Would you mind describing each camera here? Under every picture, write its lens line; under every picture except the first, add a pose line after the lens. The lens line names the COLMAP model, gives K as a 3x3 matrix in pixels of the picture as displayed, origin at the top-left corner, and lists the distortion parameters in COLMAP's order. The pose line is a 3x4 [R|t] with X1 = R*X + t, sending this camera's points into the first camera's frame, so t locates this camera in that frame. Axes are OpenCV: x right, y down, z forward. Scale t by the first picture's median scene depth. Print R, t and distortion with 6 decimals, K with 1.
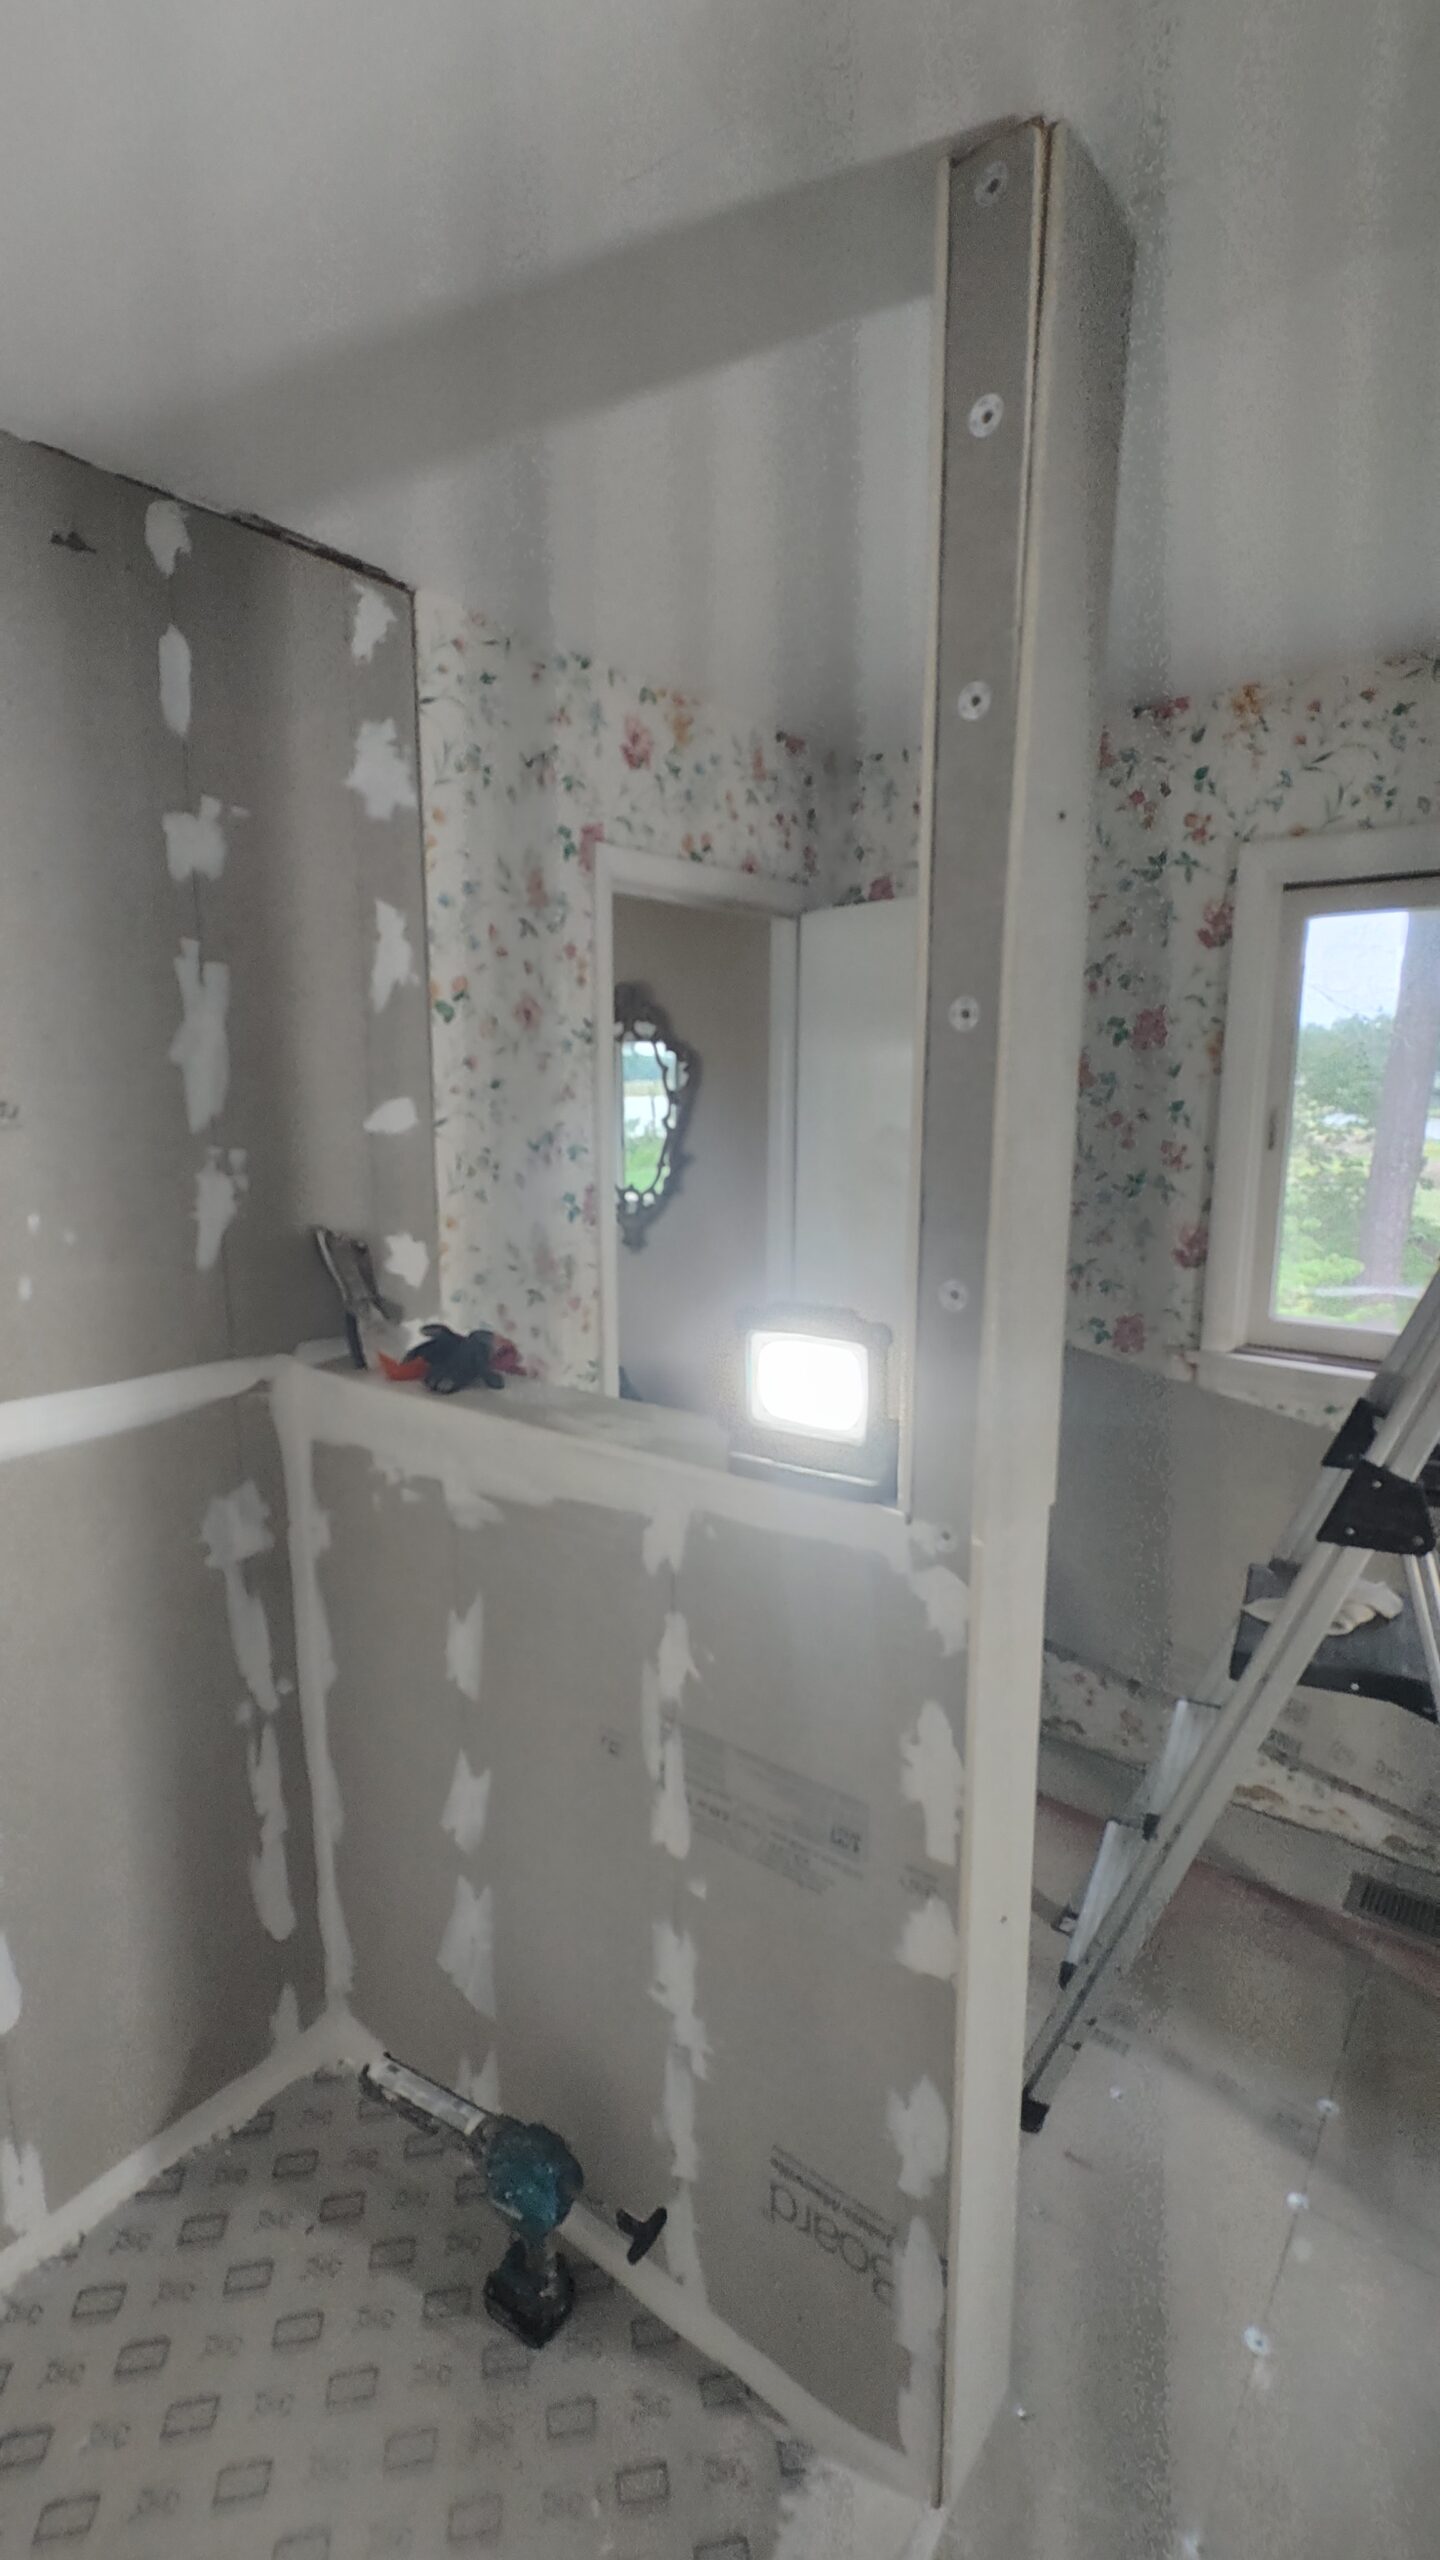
lens RADIAL K [[1173.8, 0, 703.1], [0, 1173.8, 1281.4], [0, 0, 1]] dist [-0.002237, 0.003427]
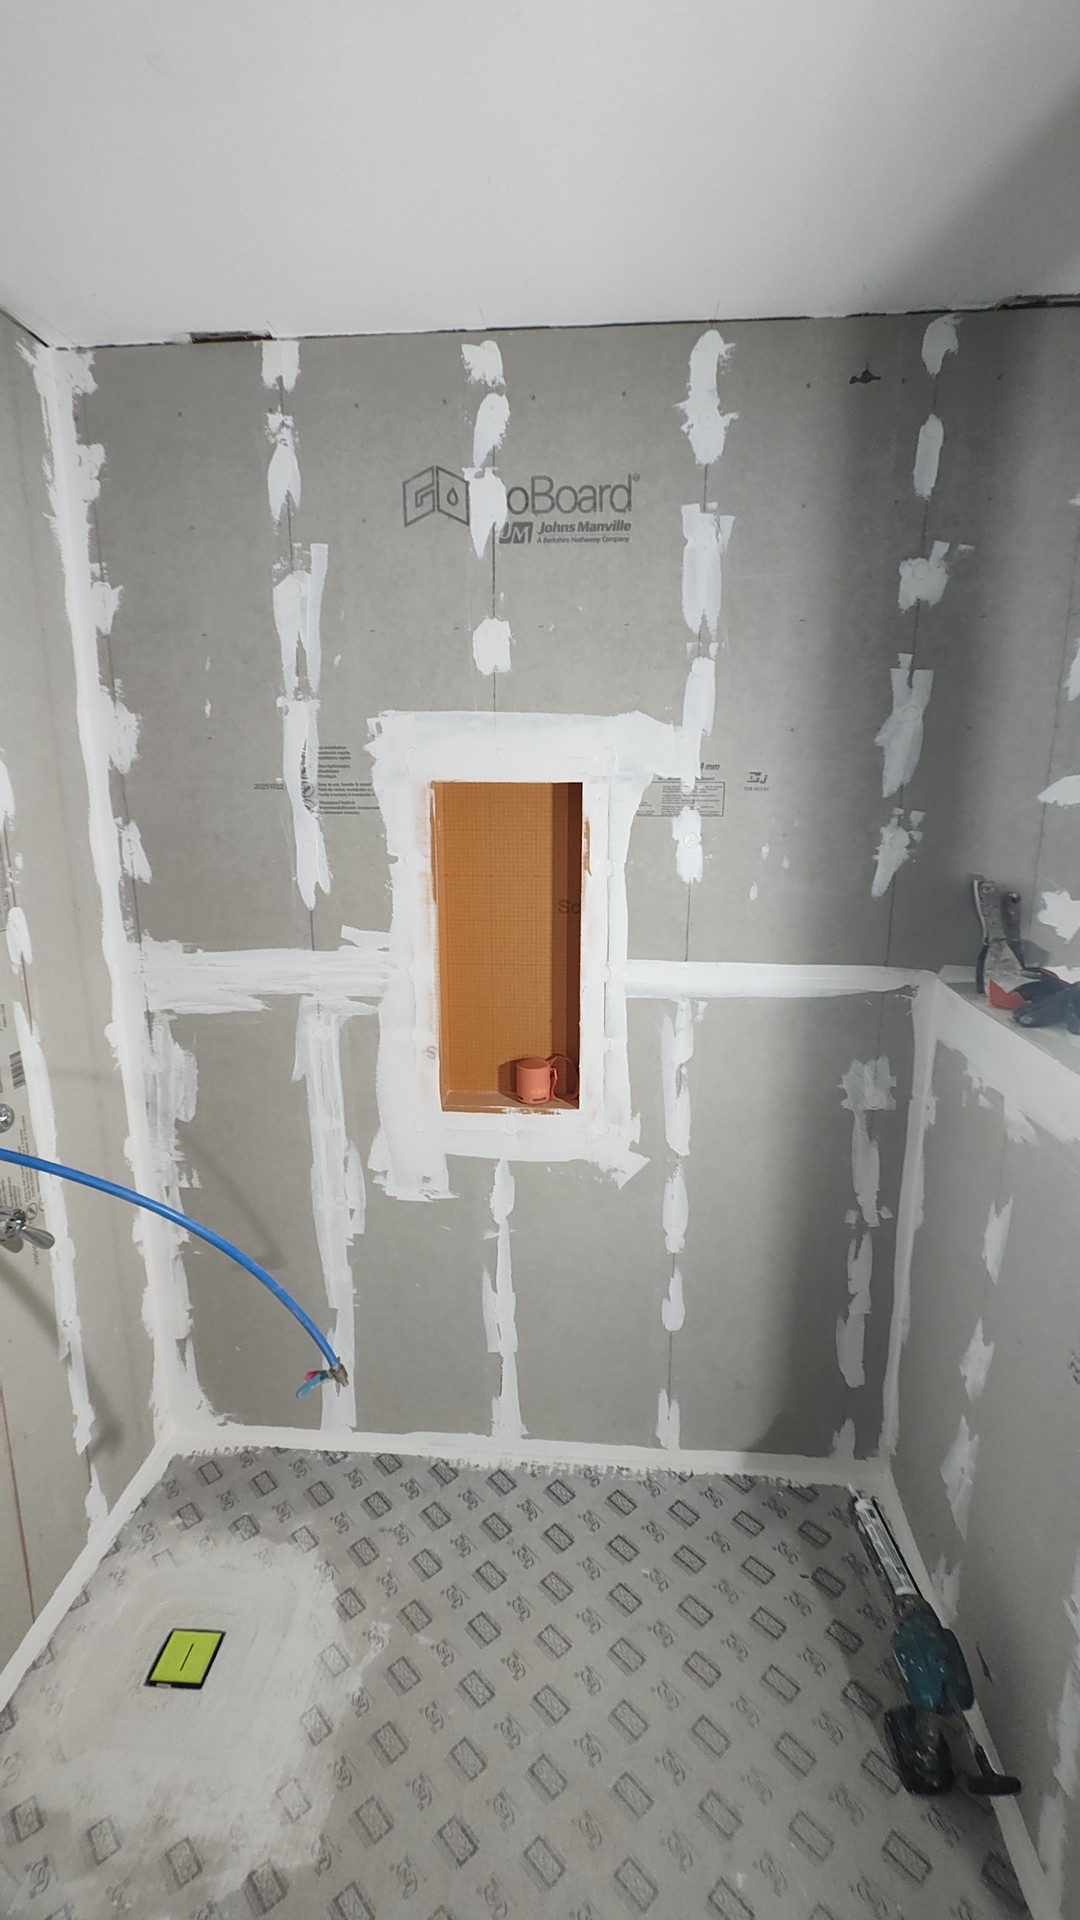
lens RADIAL K [[880.3, 0, 535.0], [0, 880.3, 954.6], [0, 0, 1]] dist [-0.002237, 0.003427]
pose [[0.544040, 0.179419, -0.819652, 0.218519], [-0.143795, 0.982355, 0.119591, -0.010144], [0.826646, 0.052800, 0.560240, 0.094189]]
